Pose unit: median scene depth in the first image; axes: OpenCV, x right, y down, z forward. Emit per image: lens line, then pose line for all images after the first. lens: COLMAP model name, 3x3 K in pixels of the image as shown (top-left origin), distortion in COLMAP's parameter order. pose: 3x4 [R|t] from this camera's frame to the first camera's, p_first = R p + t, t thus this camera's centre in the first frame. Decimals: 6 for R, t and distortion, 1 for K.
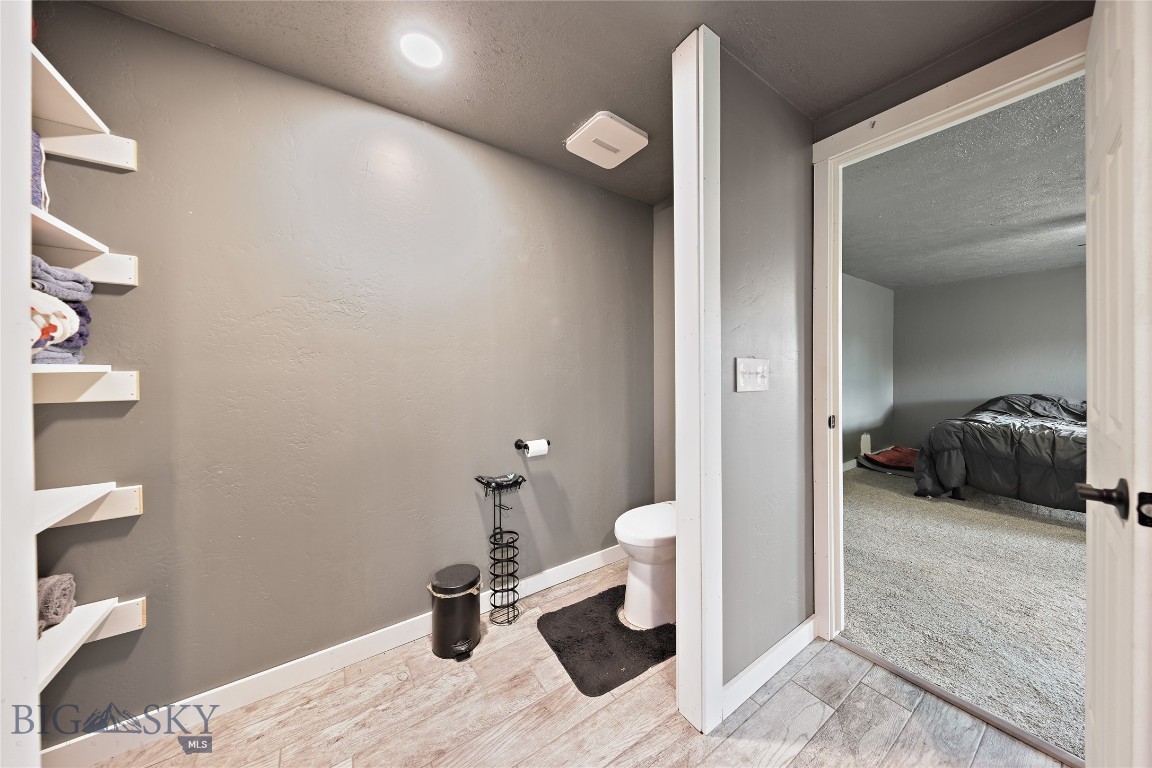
lens RADIAL K [[367.7, 0, 574.4], [0, 367.7, 366.8], [0, 0, 1]] dist [-0.000175, 0.000074]
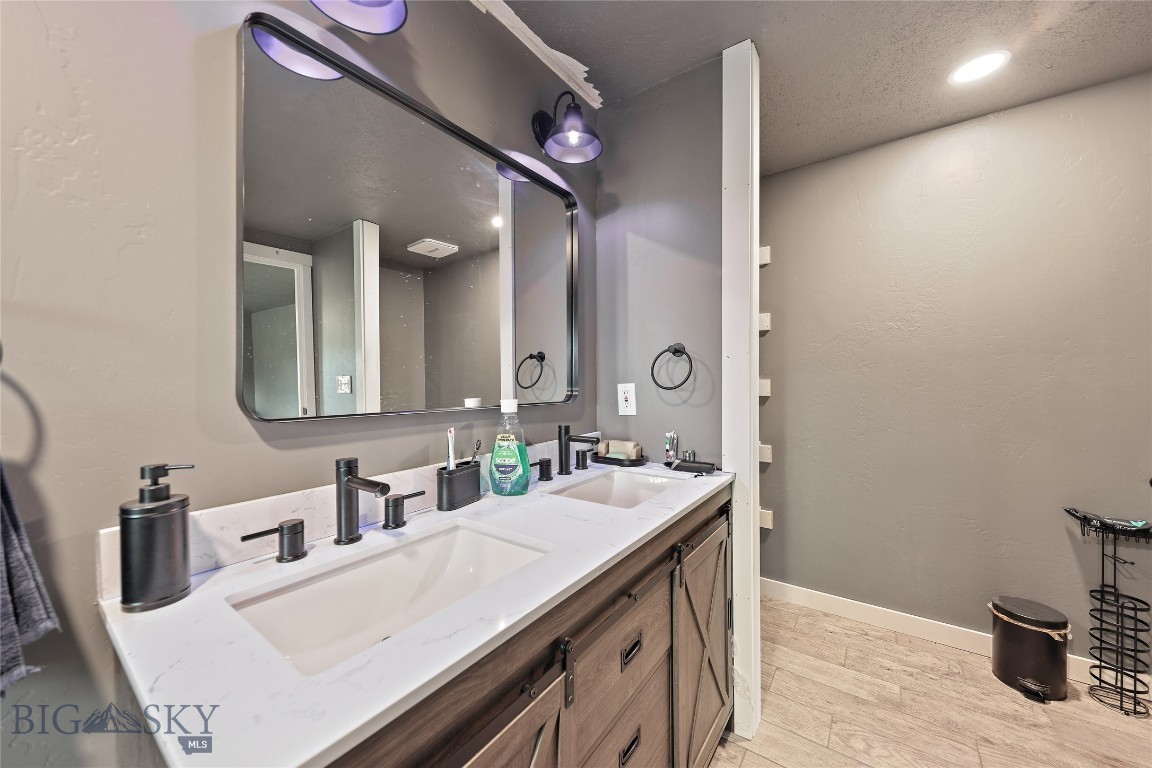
lens RADIAL K [[420.2, 0, 583.4], [0, 420.2, 386.4], [0, 0, 1]] dist [0.002706, -0.001933]
pose [[0.347734, 0.017192, -0.937436, 0.278525], [0.006371, 0.999765, 0.020699, 0.001941], [0.937572, -0.013170, 0.347543, -0.400306]]
